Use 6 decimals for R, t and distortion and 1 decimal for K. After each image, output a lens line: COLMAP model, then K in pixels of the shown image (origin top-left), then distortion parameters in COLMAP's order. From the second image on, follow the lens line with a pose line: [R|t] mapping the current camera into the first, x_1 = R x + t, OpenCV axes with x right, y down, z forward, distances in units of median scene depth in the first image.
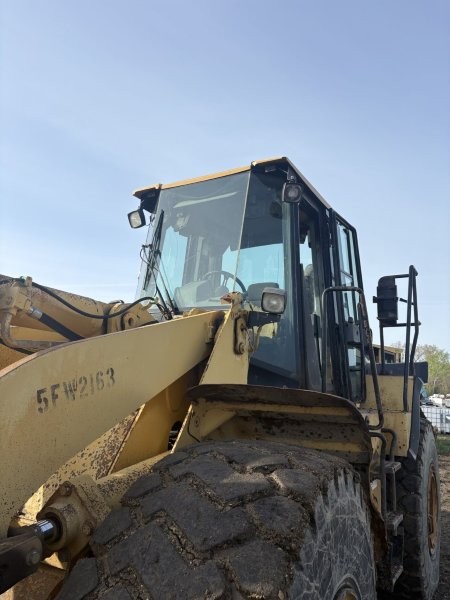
lens RADIAL K [[451.8, 0, 214.8], [0, 451.8, 301.2], [0, 0, 1]] dist [0.036758, -0.039263]
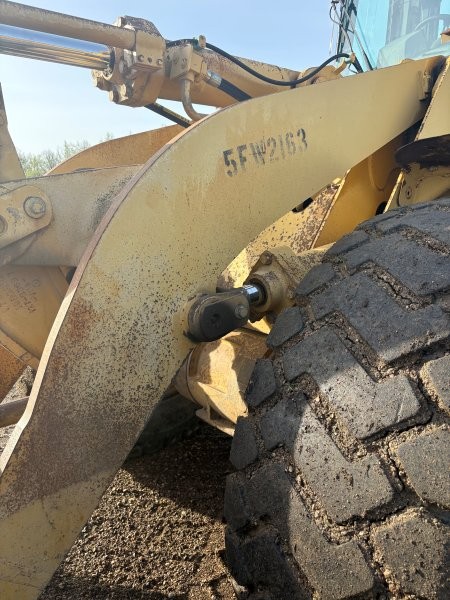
lens RADIAL K [[451.8, 0, 222.8], [0, 451.8, 299.7], [0, 0, 1]] dist [0.036758, -0.039263]
pose [[0.915042, 0.006459, -0.403307, -0.015621], [0.143318, 0.929422, 0.340052, 0.135006], [0.377038, -0.368963, 0.849534, 0.087647]]
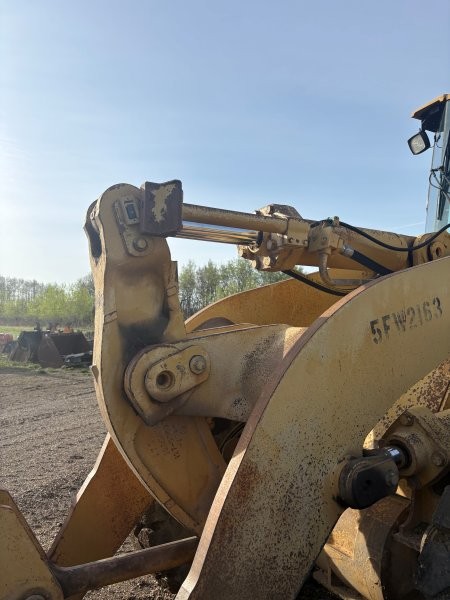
lens RADIAL K [[451.8, 0, 220.7], [0, 451.8, 299.7], [0, 0, 1]] dist [0.036758, -0.039263]
pose [[0.842421, -0.080928, -0.532708, -0.107183], [0.135826, 0.988624, 0.064606, 0.031439], [0.521420, -0.126781, 0.843829, -0.016401]]
